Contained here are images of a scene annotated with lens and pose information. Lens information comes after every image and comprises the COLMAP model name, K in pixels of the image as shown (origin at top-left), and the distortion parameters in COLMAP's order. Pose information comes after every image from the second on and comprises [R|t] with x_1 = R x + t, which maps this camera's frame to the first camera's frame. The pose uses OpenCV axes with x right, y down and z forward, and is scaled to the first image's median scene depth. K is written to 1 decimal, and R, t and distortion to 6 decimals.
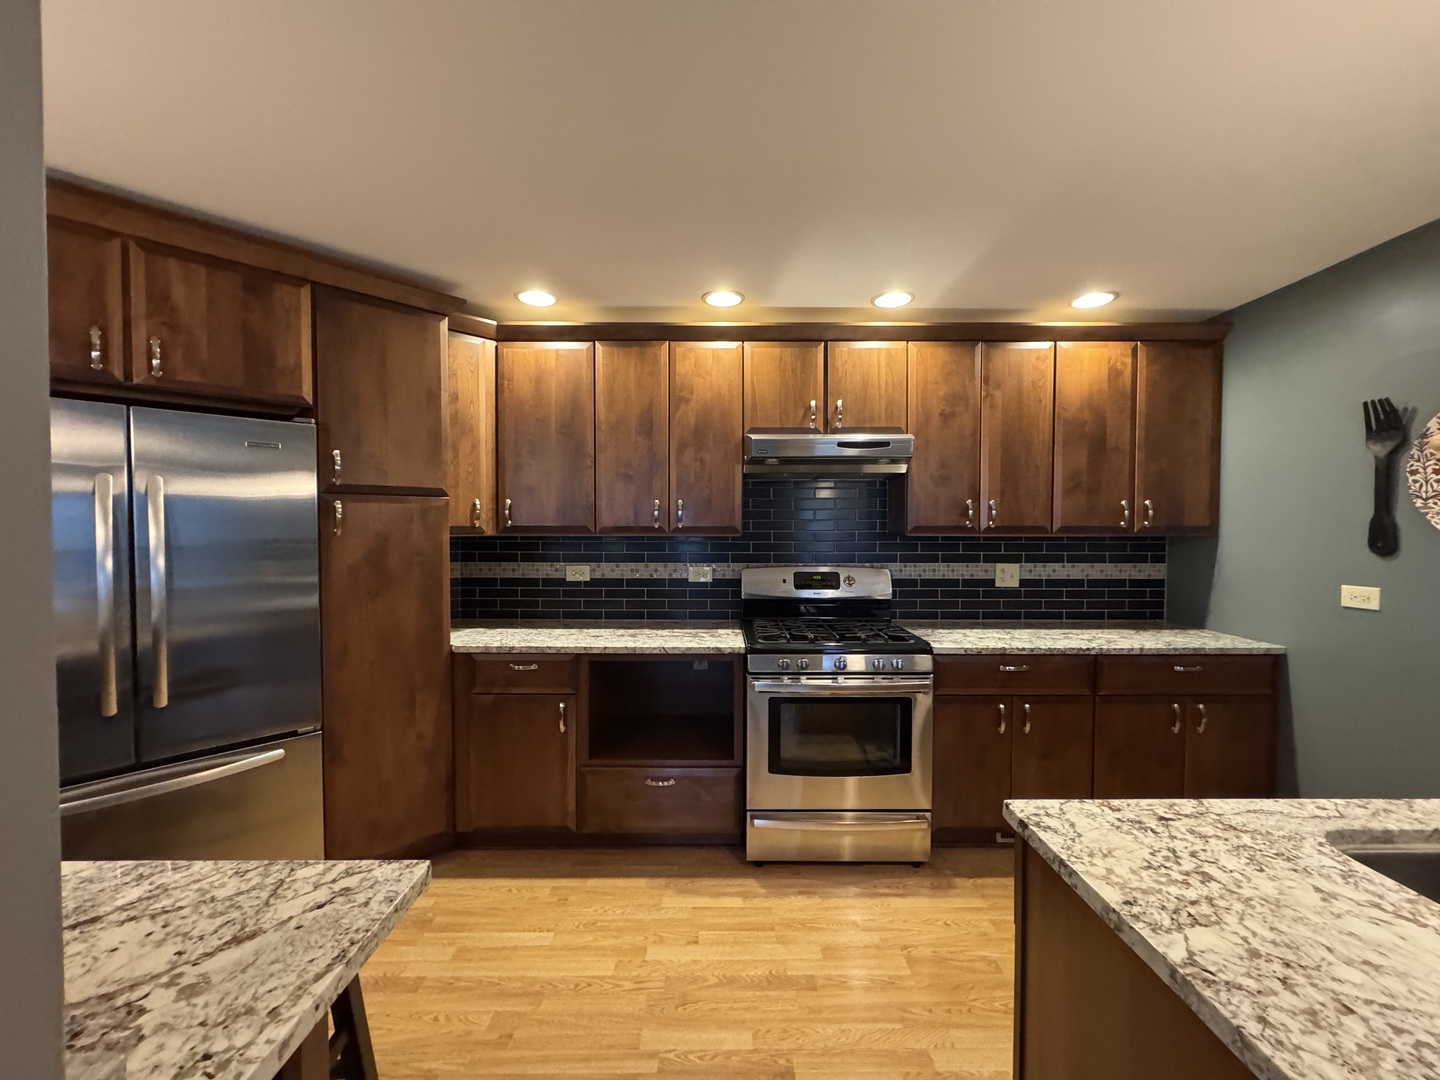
lens RADIAL K [[572.1, 0, 723.9], [0, 572.1, 545.6], [0, 0, 1]] dist [0.000623, -0.000132]
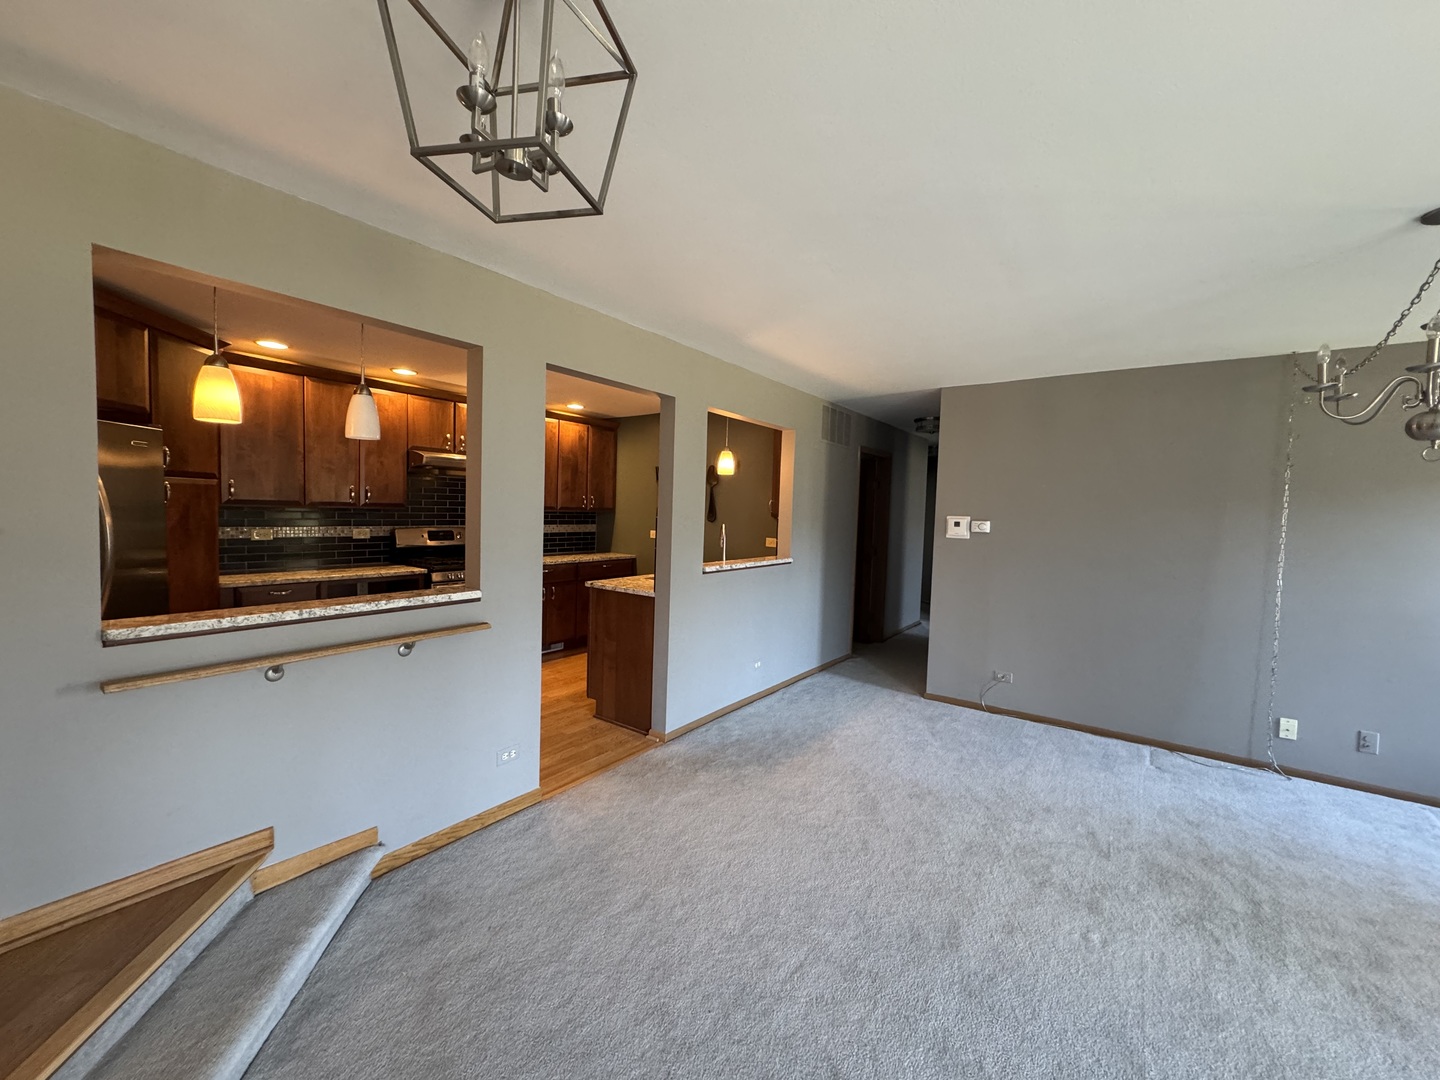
lens RADIAL K [[572.1, 0, 720.0], [0, 572.1, 537.5], [0, 0, 1]] dist [0.000623, -0.000132]
pose [[0.591210, -0.025159, 0.806125, -0.784235], [-0.008099, 0.999278, 0.037127, -0.004359], [-0.806477, -0.028479, 0.590579, -0.742224]]
